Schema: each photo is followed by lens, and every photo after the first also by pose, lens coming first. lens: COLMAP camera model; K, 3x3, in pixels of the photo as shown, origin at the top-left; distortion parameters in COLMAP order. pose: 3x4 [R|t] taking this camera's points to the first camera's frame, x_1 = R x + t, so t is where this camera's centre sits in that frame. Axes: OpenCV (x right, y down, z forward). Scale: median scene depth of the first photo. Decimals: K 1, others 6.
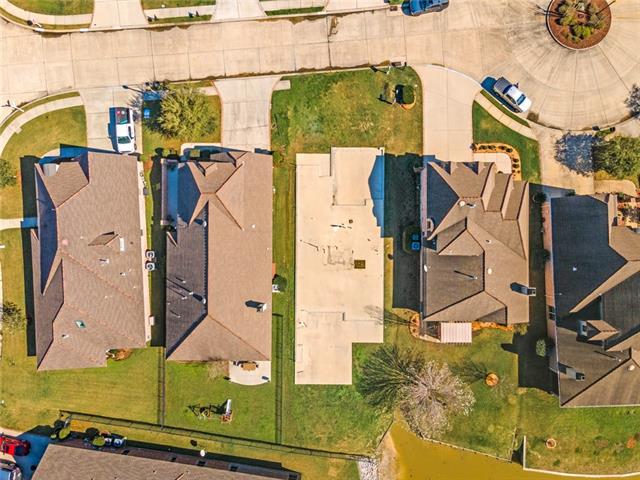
lens RADIAL K [[465.3, 0, 321.3], [0, 465.3, 240.6], [0, 0, 1]] dist [0.035091, 0.011597]
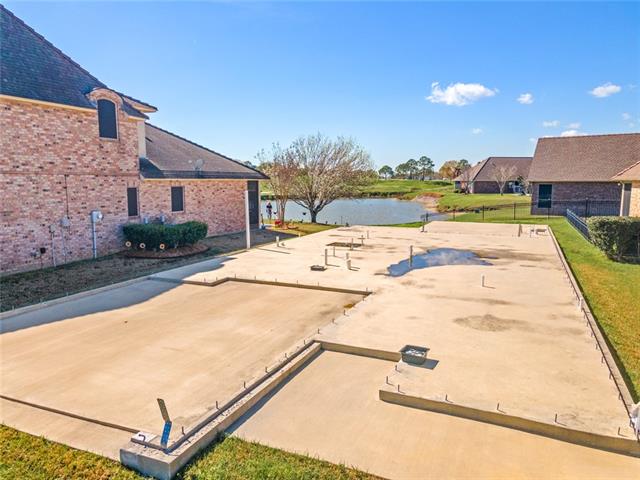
lens RADIAL K [[465.3, 0, 325.5], [0, 465.3, 235.1], [0, 0, 1]] dist [0.035091, 0.011597]
pose [[-0.922514, -0.046514, 0.383152, -0.031315], [0.385904, -0.093520, 0.917787, -0.258003], [-0.006857, 0.994530, 0.104224, 0.954963]]
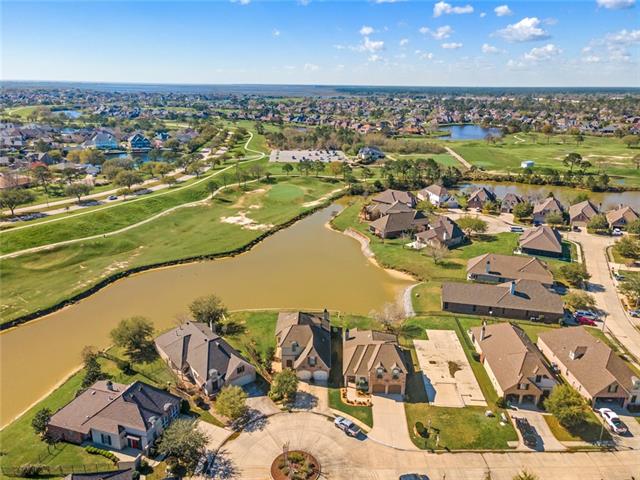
lens RADIAL K [[465.3, 0, 321.0], [0, 465.3, 242.3], [0, 0, 1]] dist [0.035091, 0.011597]
pose [[-0.998935, -0.024087, 0.039361, 0.445199], [0.044844, -0.305482, 0.951141, -1.512481], [-0.010886, 0.951893, 0.306237, 0.025933]]
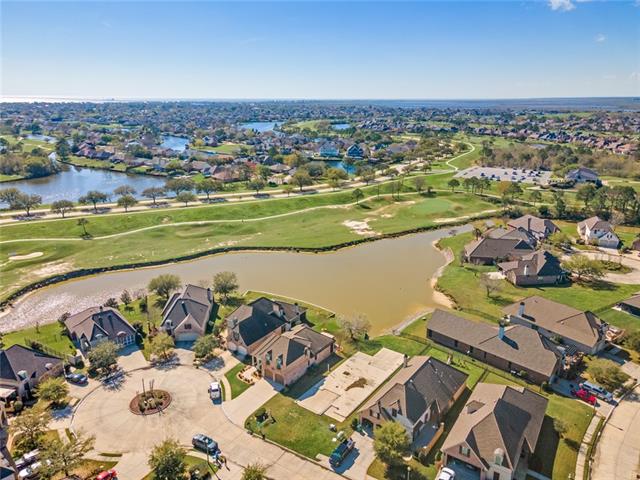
lens RADIAL K [[465.3, 0, 319.9], [0, 465.3, 239.7], [0, 0, 1]] dist [0.035091, 0.011597]
pose [[-0.808170, -0.171853, 0.563318, -0.748243], [0.588870, -0.220111, 0.777678, -1.276153], [-0.009654, 0.960217, 0.279087, 0.014701]]
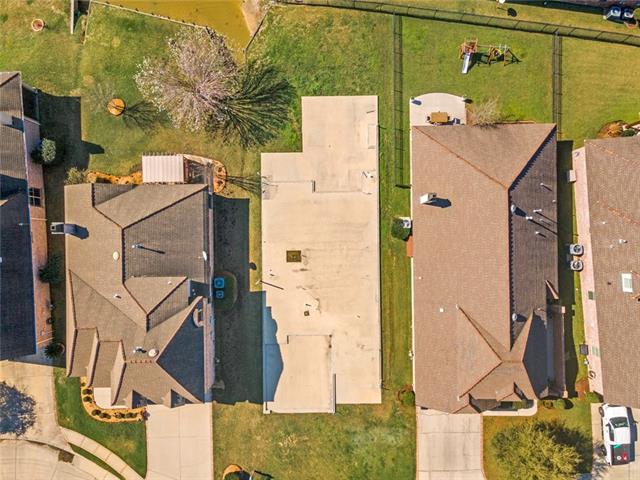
lens RADIAL K [[465.3, 0, 322.2], [0, 465.3, 239.7], [0, 0, 1]] dist [0.035091, 0.011597]
pose [[-0.999791, 0.018672, 0.008271, 0.030024], [-0.018622, -0.999808, 0.006120, 0.072341], [0.008384, 0.005965, 0.999947, 0.249342]]
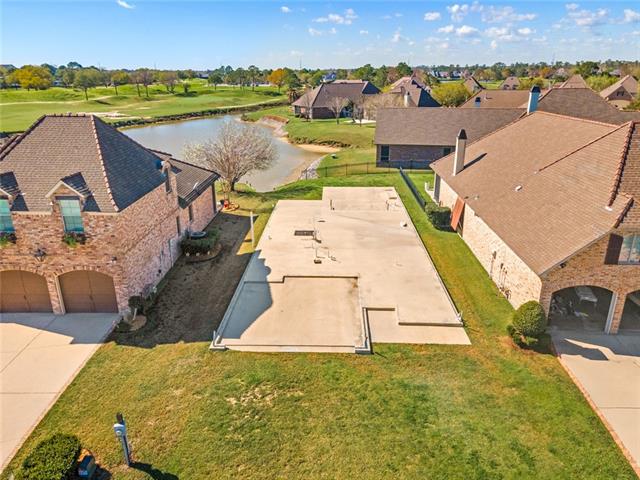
lens RADIAL K [[465.3, 0, 321.6], [0, 465.3, 243.4], [0, 0, 1]] dist [0.035091, 0.011597]
pose [[-0.999731, -0.005155, 0.022619, 0.048246], [0.023049, -0.331714, 0.943098, -0.487151], [0.002641, 0.943366, 0.331743, 0.819985]]
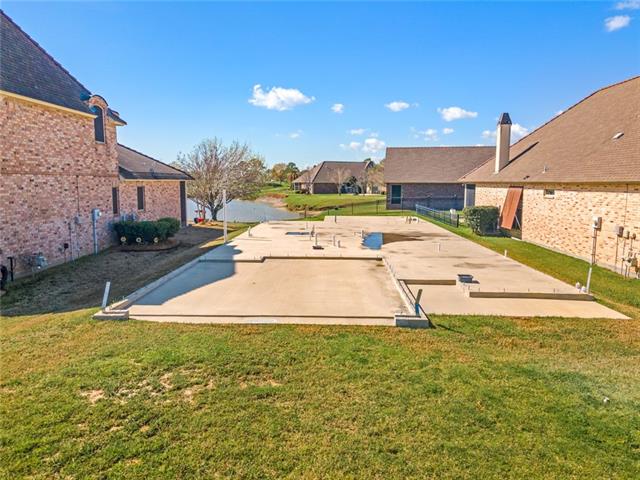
lens RADIAL K [[465.3, 0, 321.2], [0, 465.3, 242.1], [0, 0, 1]] dist [0.035091, 0.011597]
pose [[-0.999664, -0.005523, 0.025335, 0.053043], [0.025800, -0.114018, 0.993144, -0.354696], [-0.002596, 0.993463, 0.114123, 0.957015]]
